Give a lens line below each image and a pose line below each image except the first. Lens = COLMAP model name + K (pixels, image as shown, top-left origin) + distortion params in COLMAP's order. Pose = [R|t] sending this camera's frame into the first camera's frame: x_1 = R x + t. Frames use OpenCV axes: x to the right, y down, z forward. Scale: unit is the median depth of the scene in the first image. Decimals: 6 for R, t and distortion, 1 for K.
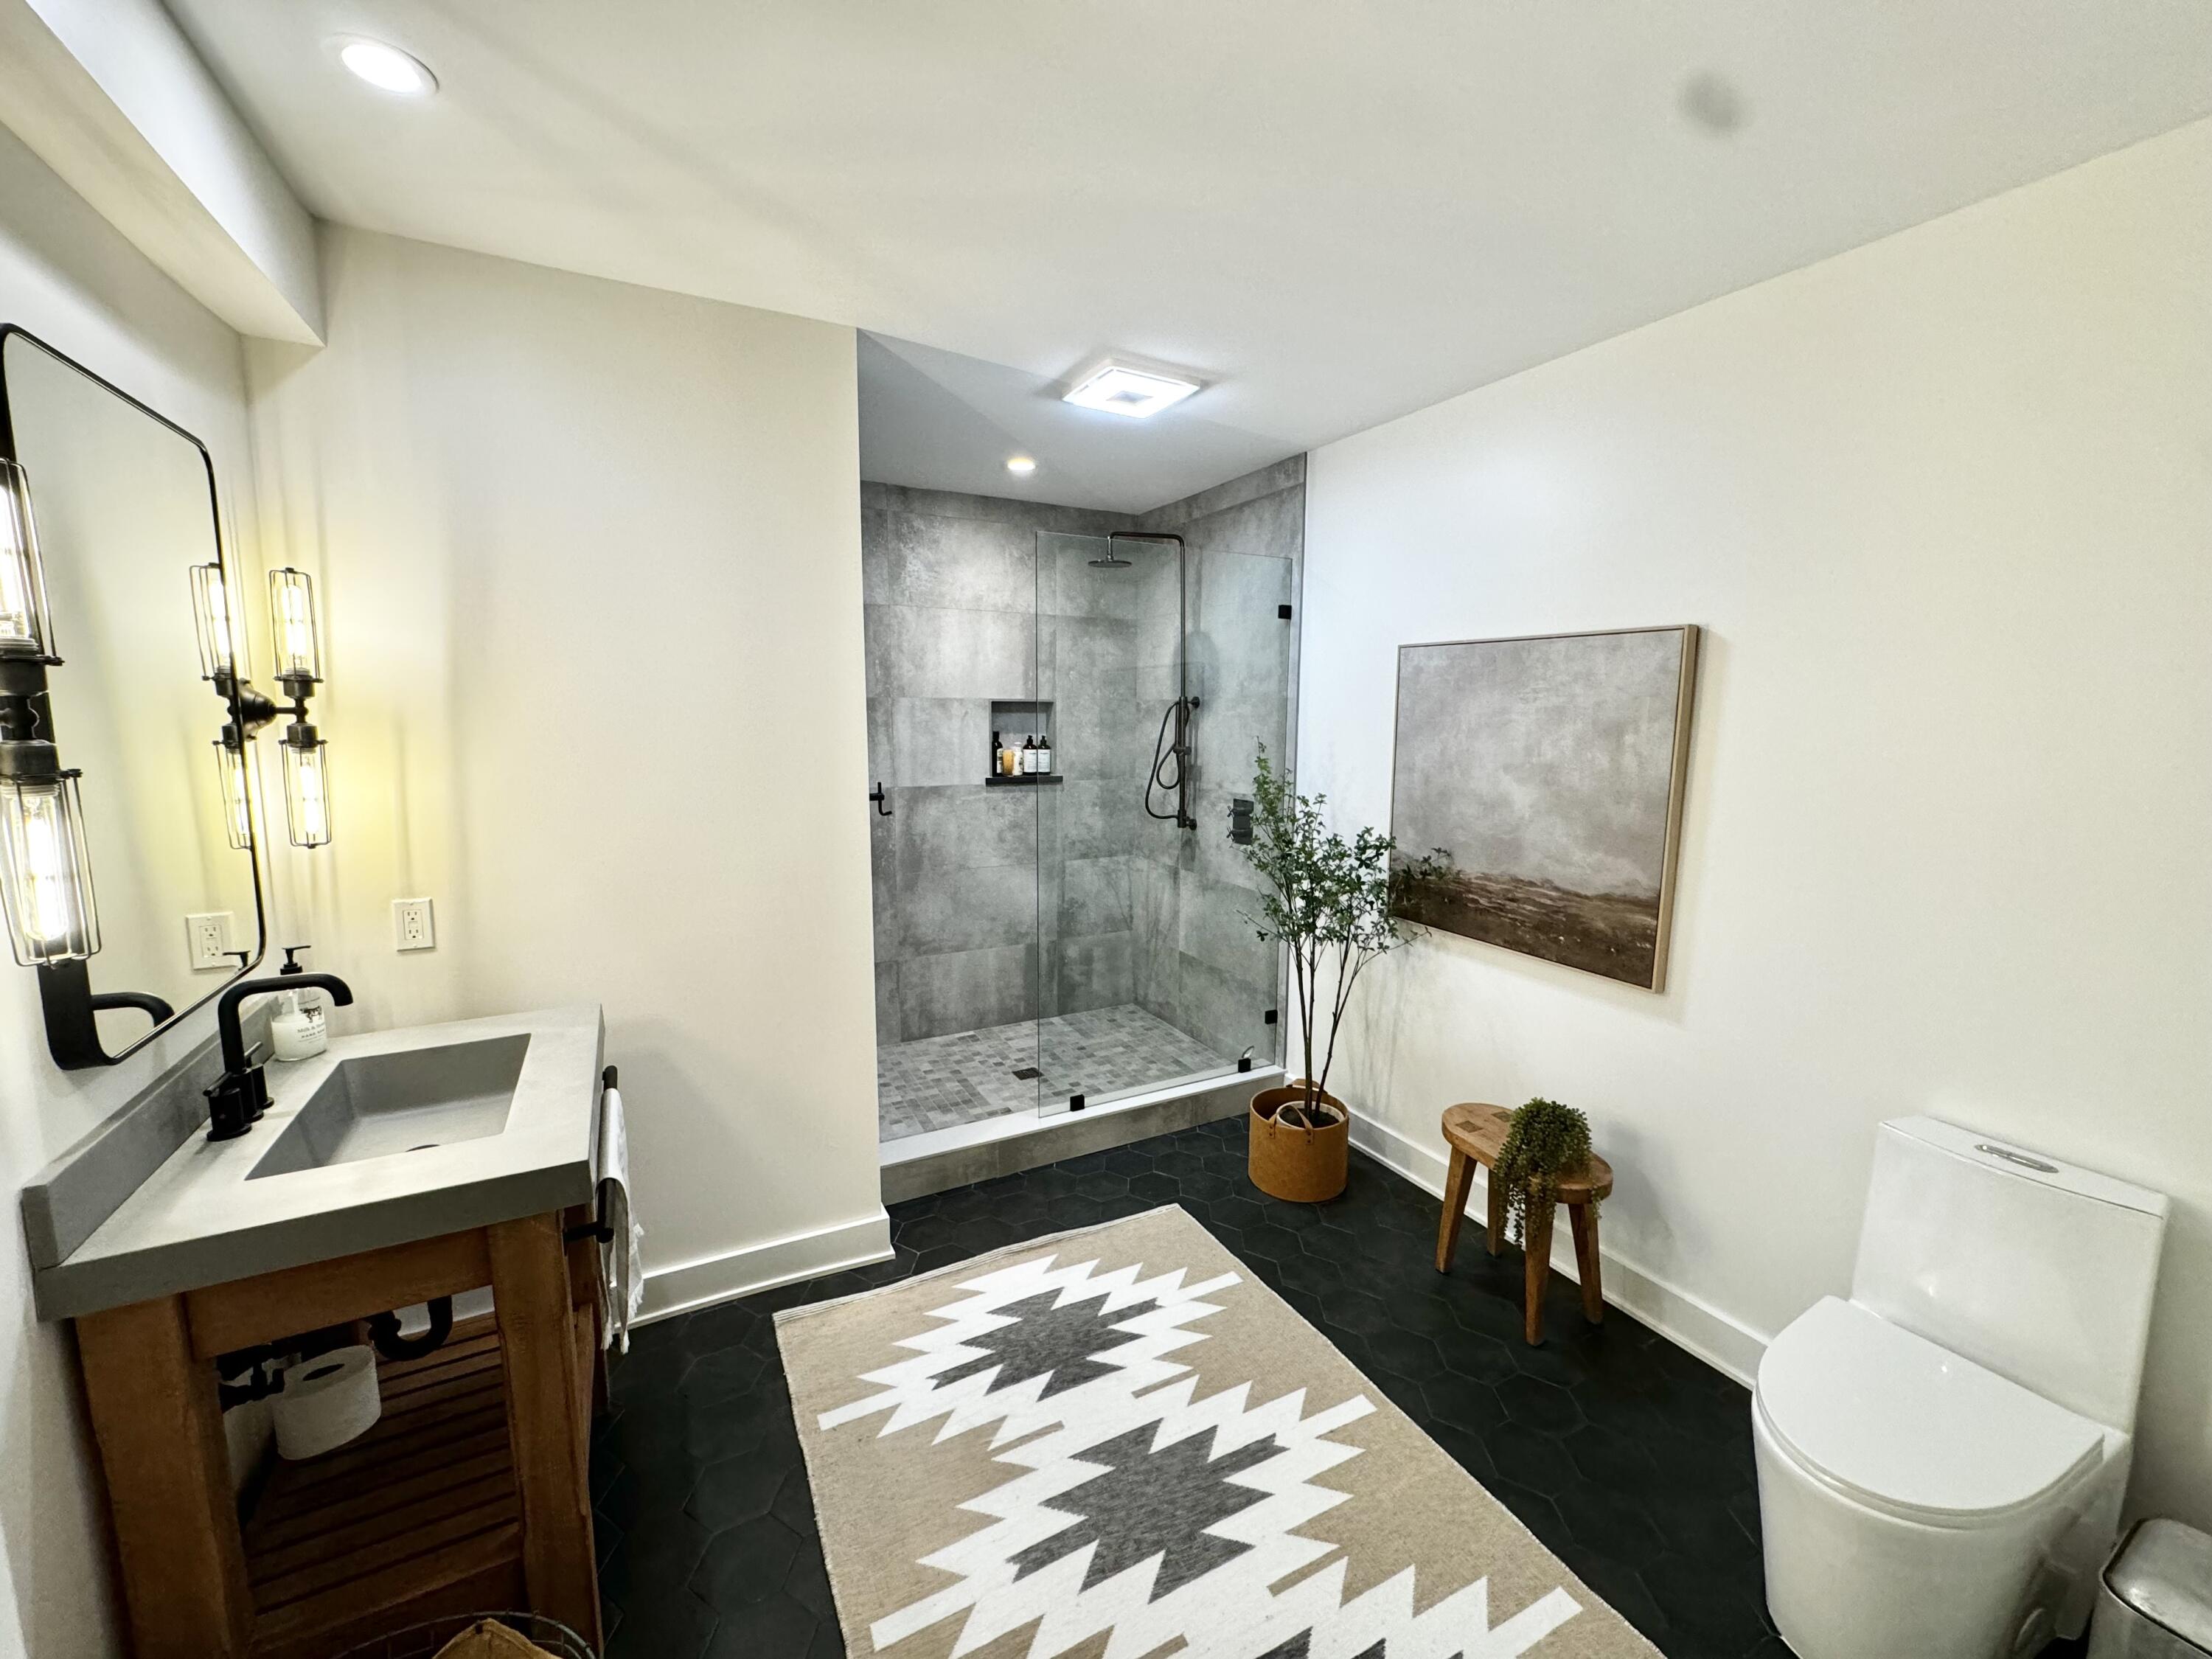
lens RADIAL K [[875.0, 0, 1103.2], [0, 875.0, 834.6], [0, 0, 1]] dist [-0.004257, -0.000416]
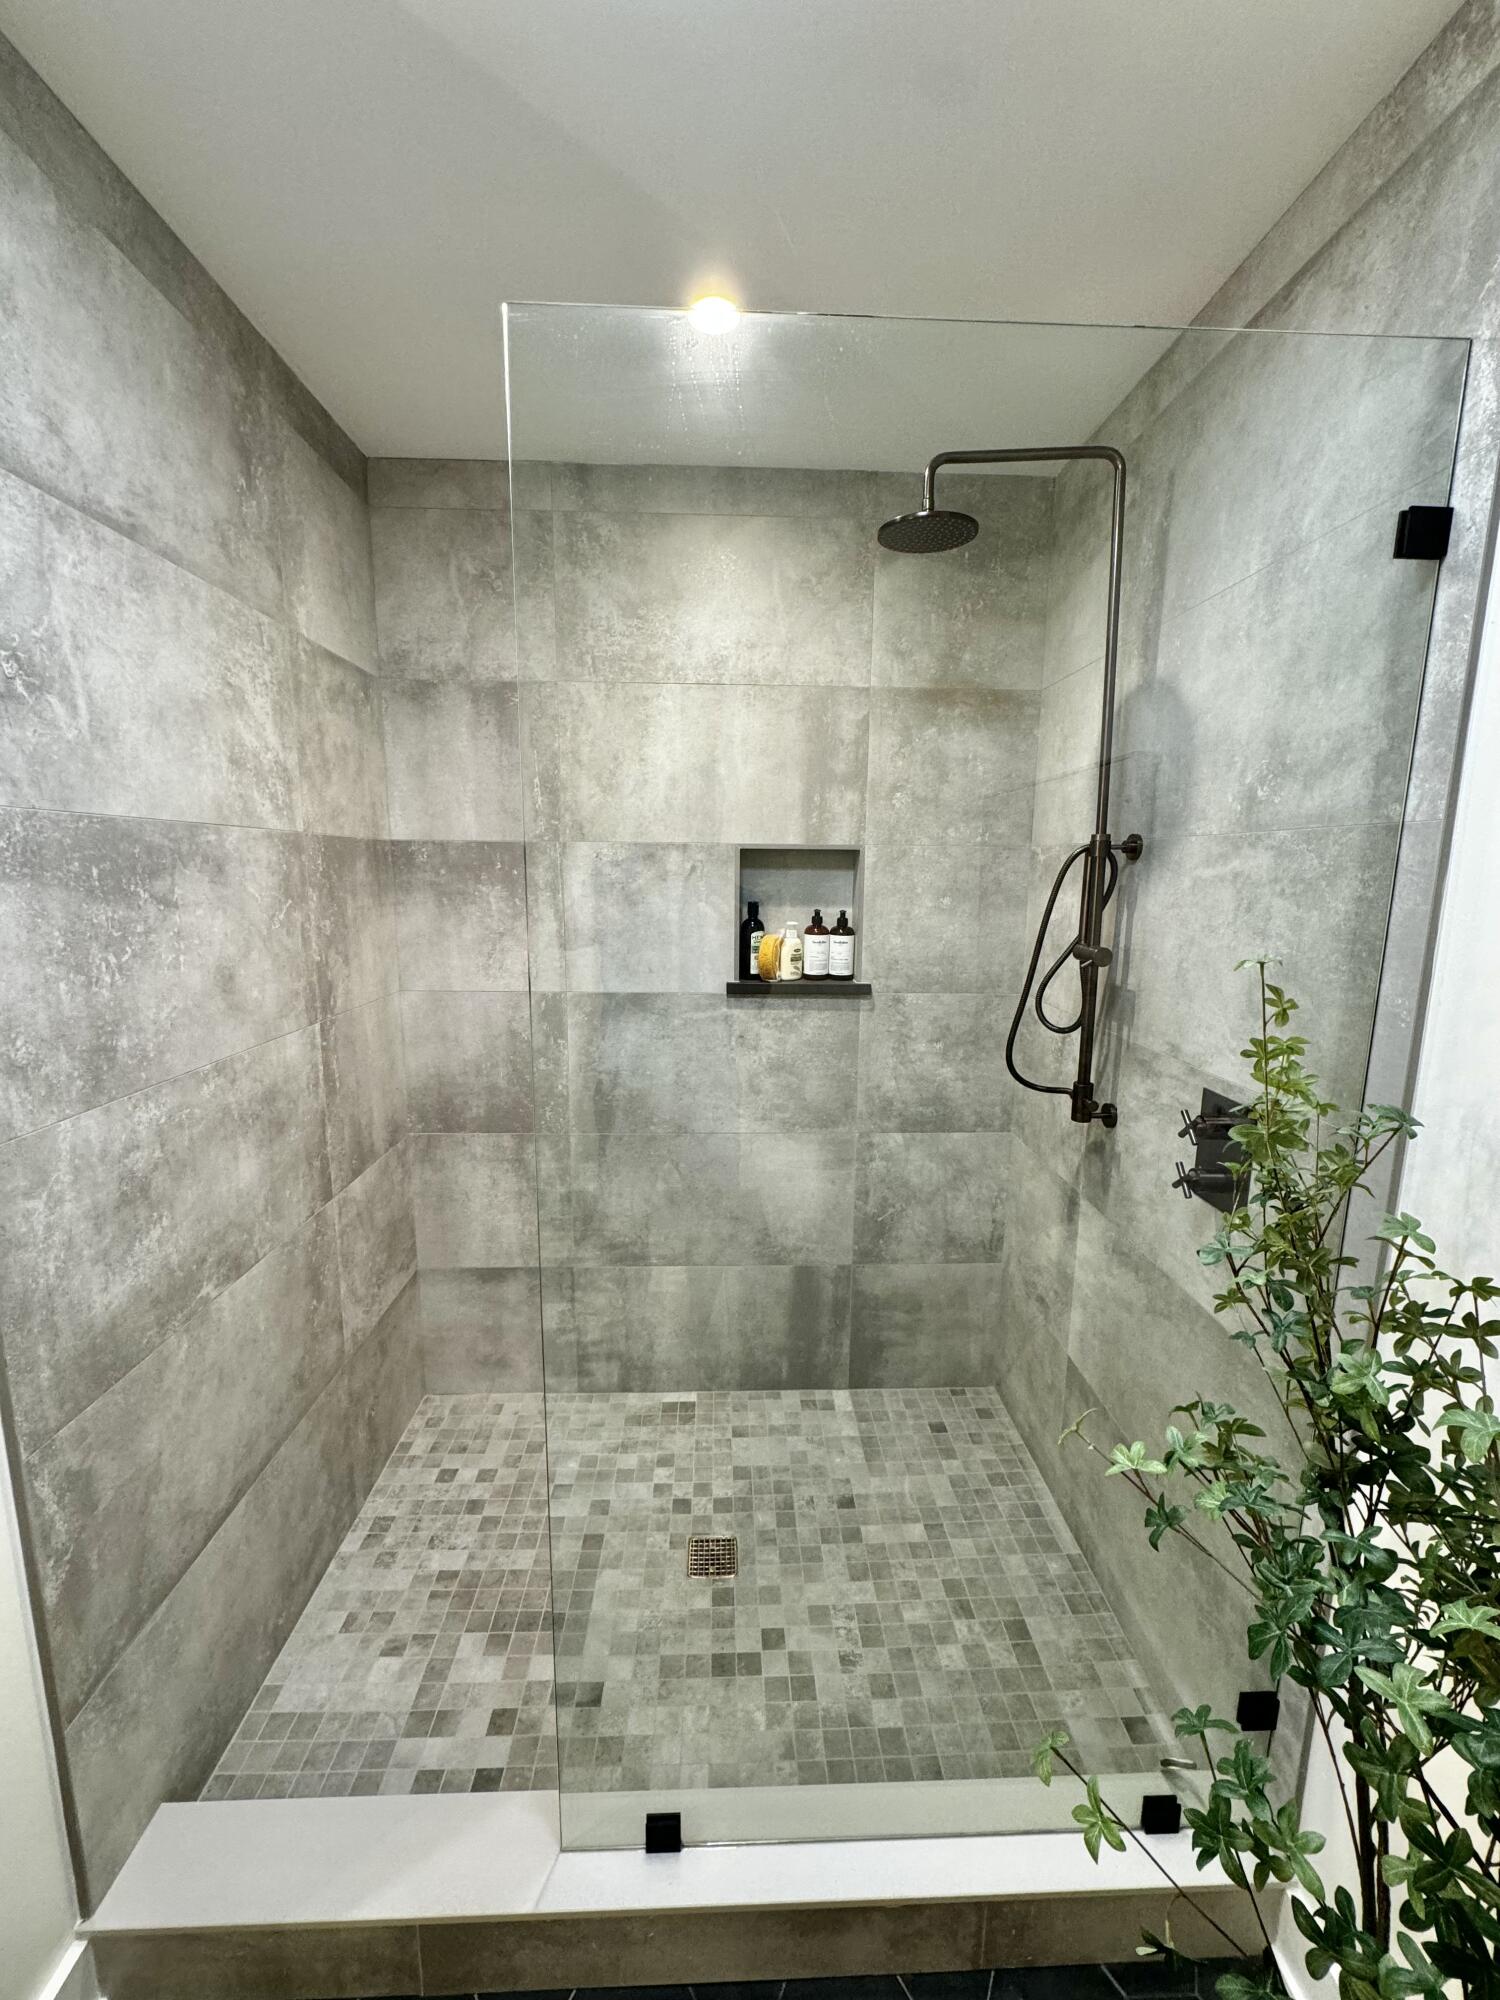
lens RADIAL K [[791.2, 0, 755.3], [0, 791.2, 1002.7], [0, 0, 1]] dist [-0.004257, -0.000416]
pose [[0.902551, 0.076008, -0.423820, 0.106160], [-0.065155, 0.997071, 0.040064, -0.074934], [0.425624, -0.008546, 0.904860, 0.546256]]
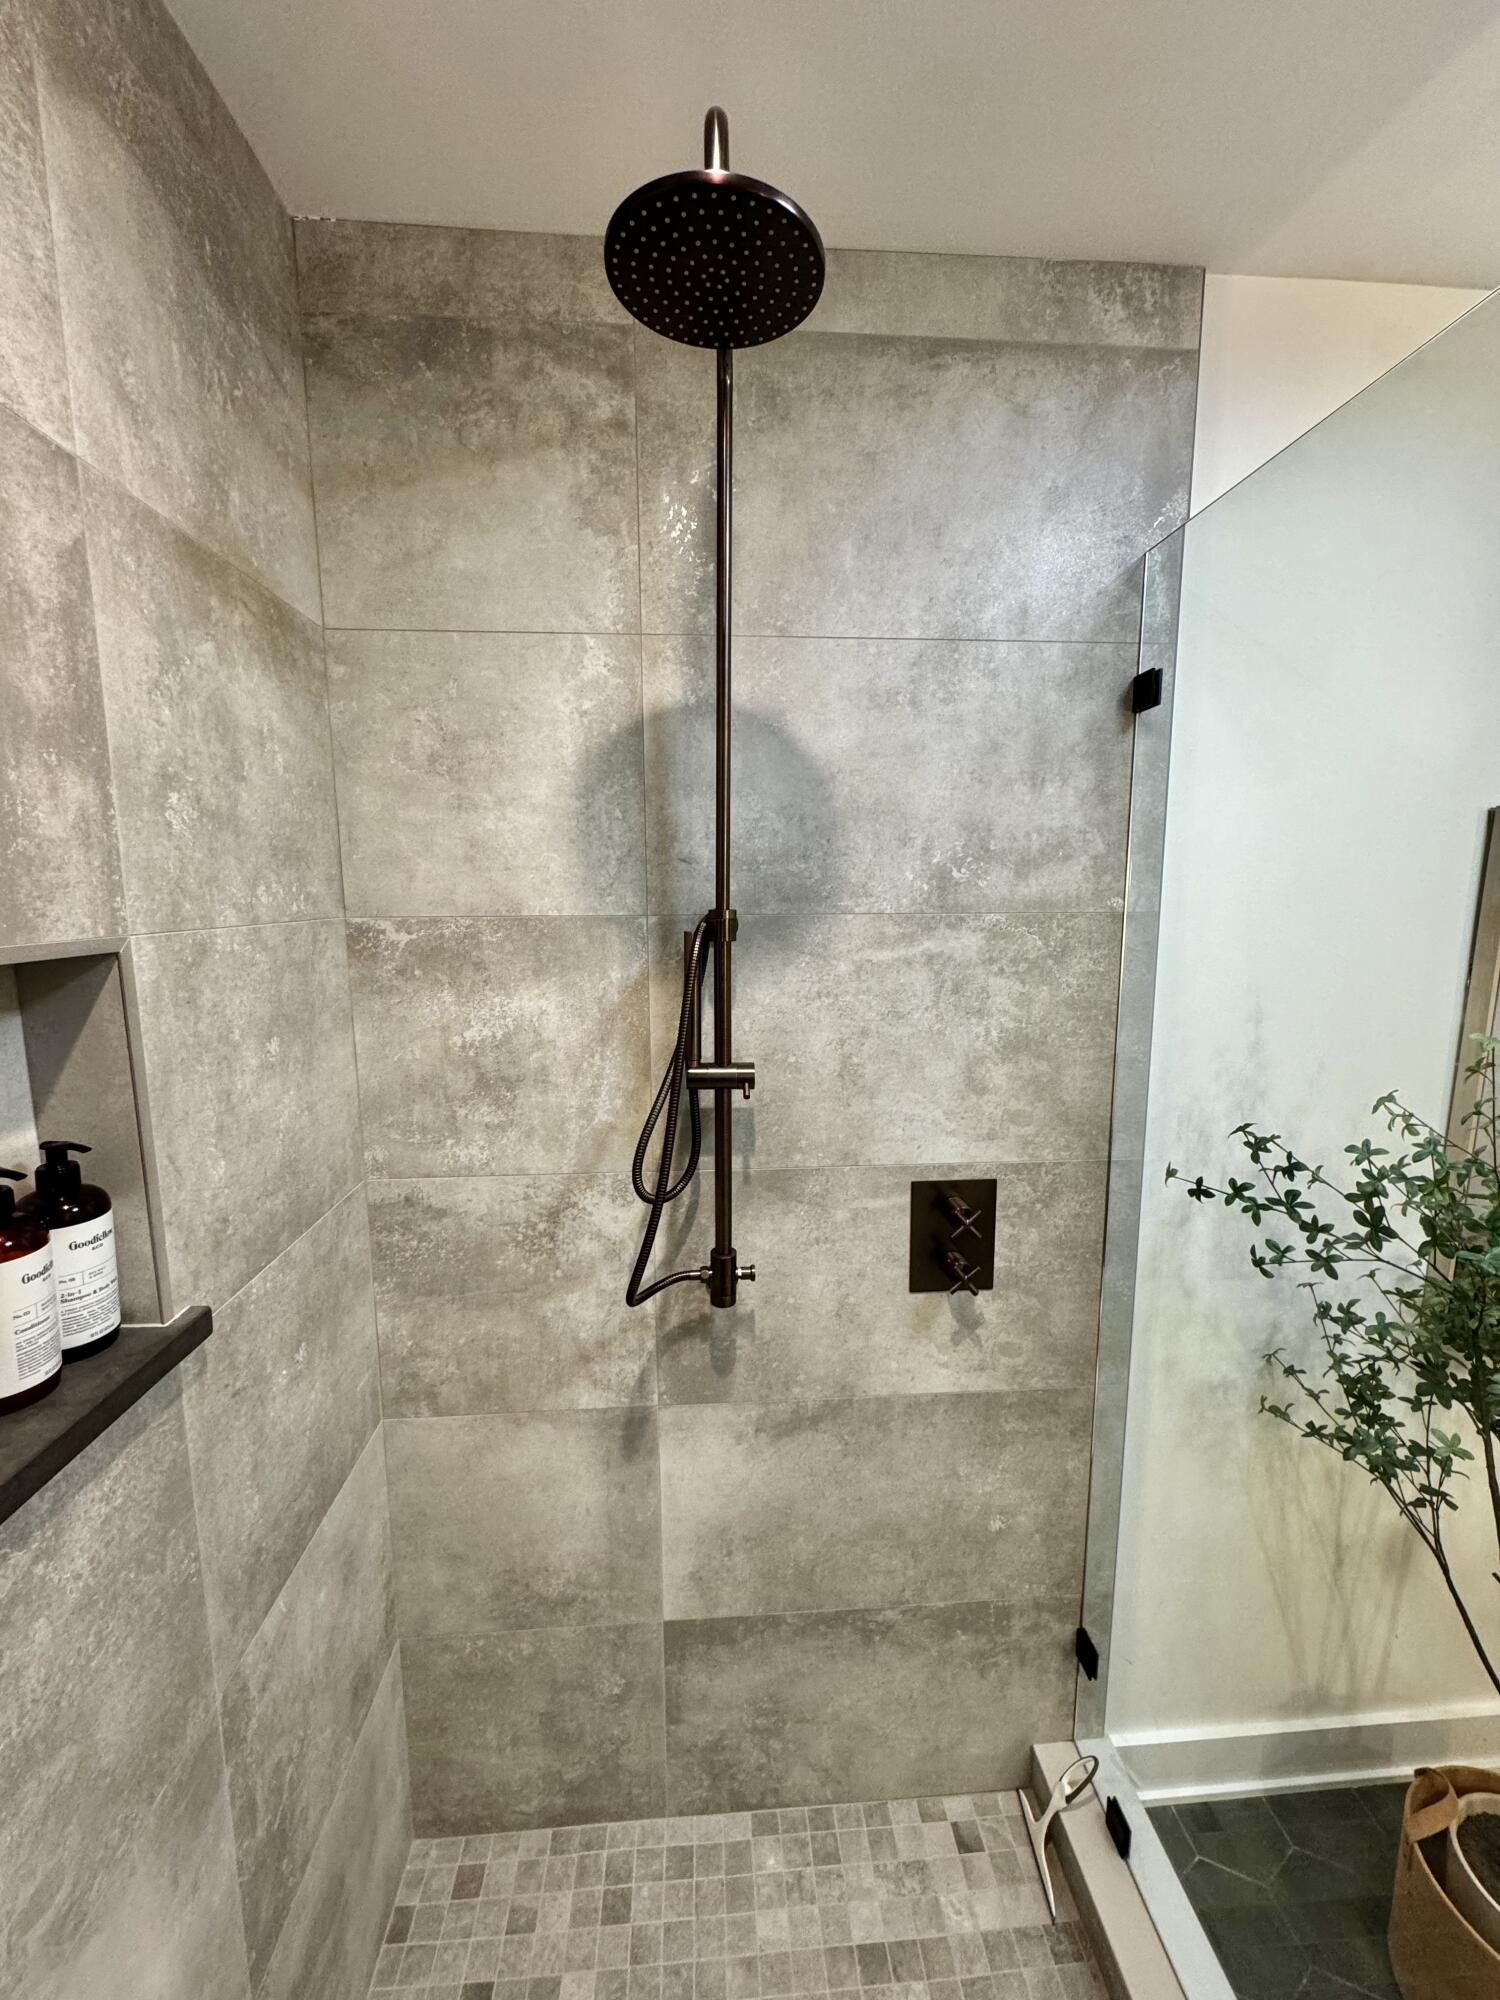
lens RADIAL K [[791.2, 0, 755.0], [0, 791.2, 998.2], [0, 0, 1]] dist [-0.004257, -0.000416]
pose [[0.405158, -0.135389, 0.904166, -0.158561], [0.132815, 0.987199, 0.088307, -0.145200], [-0.904548, 0.084309, 0.417954, 0.848019]]
